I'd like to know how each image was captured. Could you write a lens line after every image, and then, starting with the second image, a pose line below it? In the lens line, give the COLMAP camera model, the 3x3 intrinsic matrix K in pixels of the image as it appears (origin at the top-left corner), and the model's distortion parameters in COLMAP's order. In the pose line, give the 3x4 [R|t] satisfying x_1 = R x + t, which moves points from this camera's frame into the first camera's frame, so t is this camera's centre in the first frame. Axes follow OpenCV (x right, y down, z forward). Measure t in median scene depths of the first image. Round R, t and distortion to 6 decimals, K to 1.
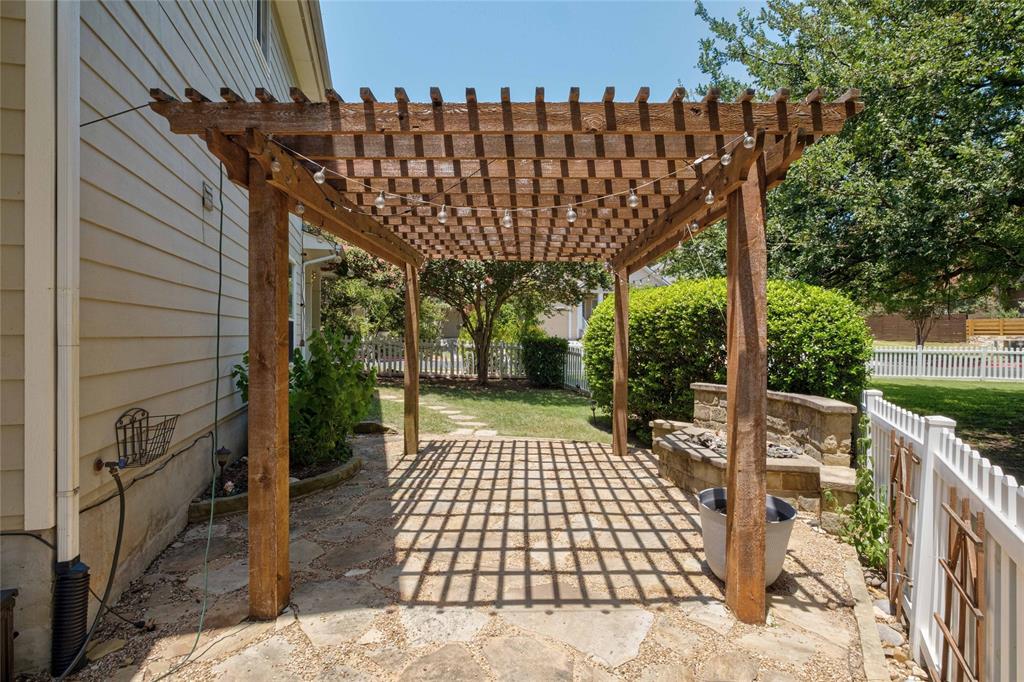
lens RADIAL K [[472.2, 0, 512.0], [0, 472.2, 341.0], [0, 0, 1]] dist [0.000051, 0.000182]
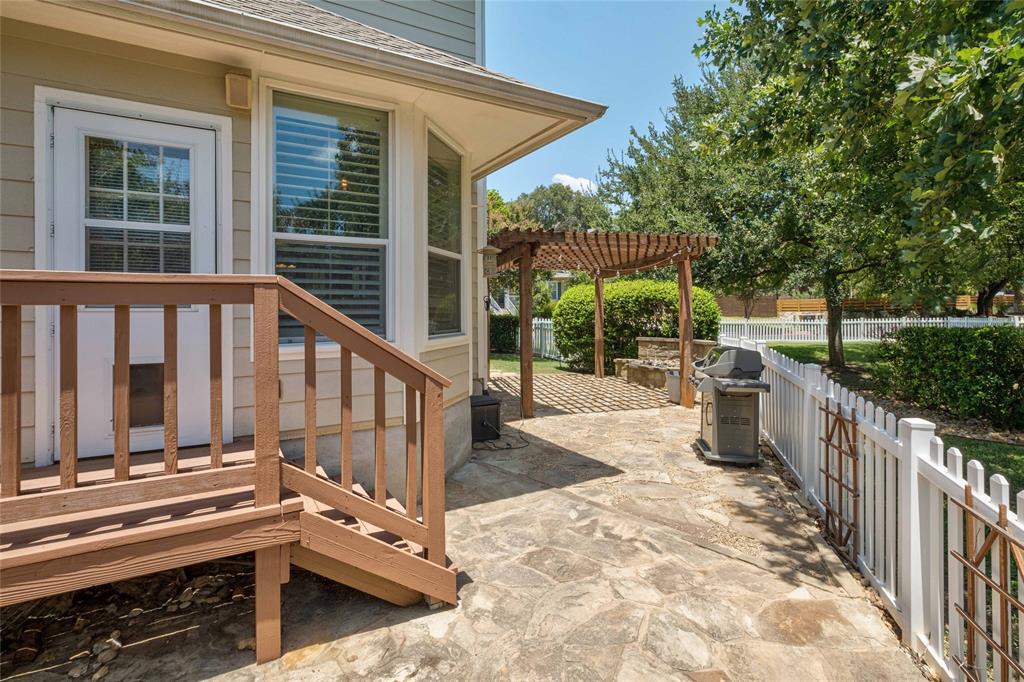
lens RADIAL K [[449.7, 0, 512.9], [0, 449.7, 315.9], [0, 0, 1]] dist [-0.000749, -0.000193]
pose [[0.973481, -0.013646, 0.228362, -0.474465], [0.016583, 0.999803, -0.010948, 0.015055], [-0.228167, 0.014444, 0.973515, -0.588352]]
